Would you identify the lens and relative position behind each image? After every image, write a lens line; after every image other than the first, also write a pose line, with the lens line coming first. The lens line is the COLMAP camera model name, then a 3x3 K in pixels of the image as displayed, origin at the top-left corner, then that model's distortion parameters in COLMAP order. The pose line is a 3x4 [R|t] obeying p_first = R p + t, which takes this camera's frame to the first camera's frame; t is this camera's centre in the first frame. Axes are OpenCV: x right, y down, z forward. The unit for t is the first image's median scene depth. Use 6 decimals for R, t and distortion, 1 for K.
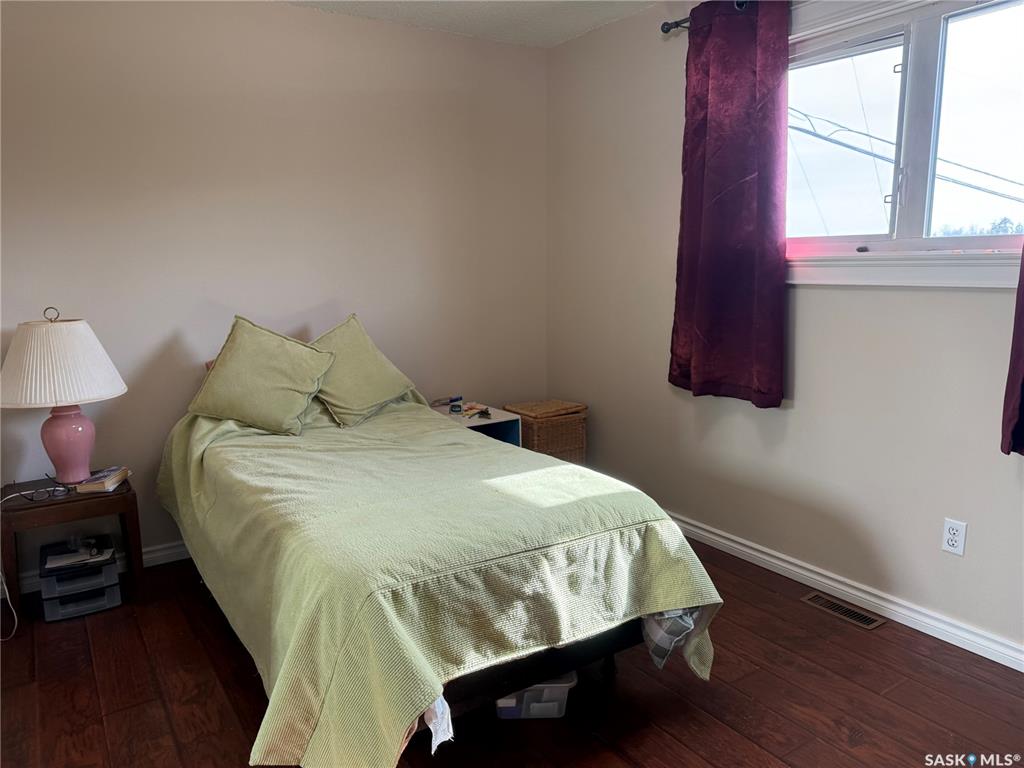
lens RADIAL K [[715.3, 0, 503.9], [0, 715.3, 388.6], [0, 0, 1]] dist [0.087632, -0.127545]
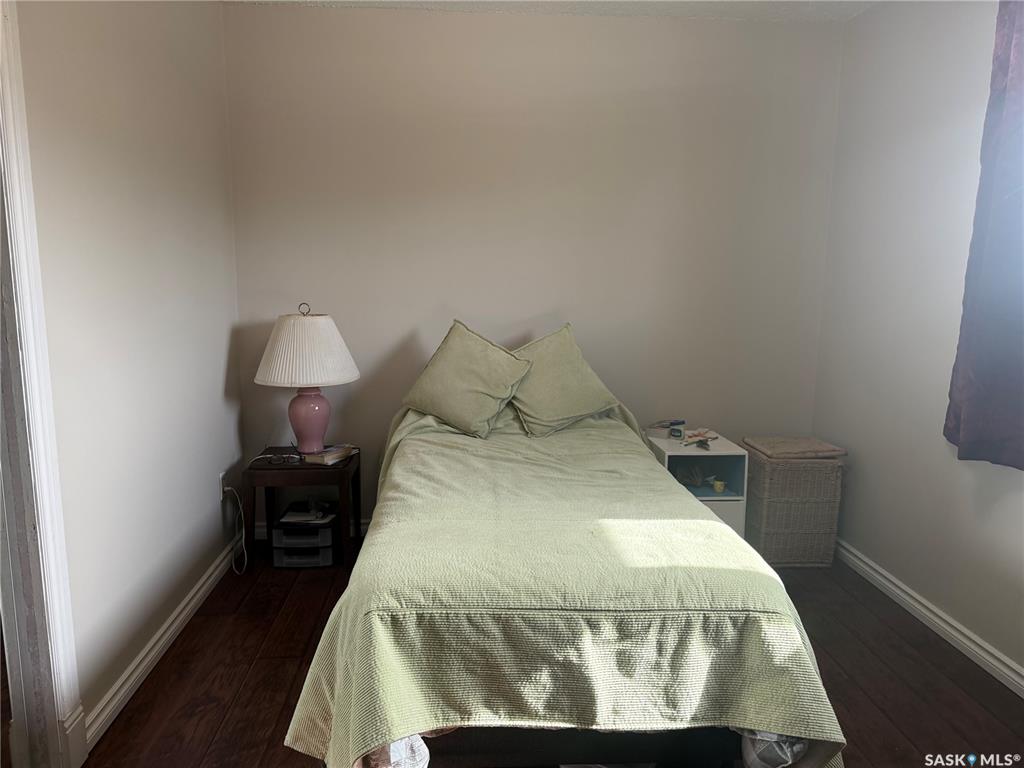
lens RADIAL K [[715.3, 0, 503.9], [0, 715.3, 388.6], [0, 0, 1]] dist [0.087632, -0.127545]
pose [[0.873032, 0.102665, -0.476735, 0.237977], [-0.106510, 0.994129, 0.019036, -0.030915], [0.475890, 0.034158, 0.878841, 0.131531]]
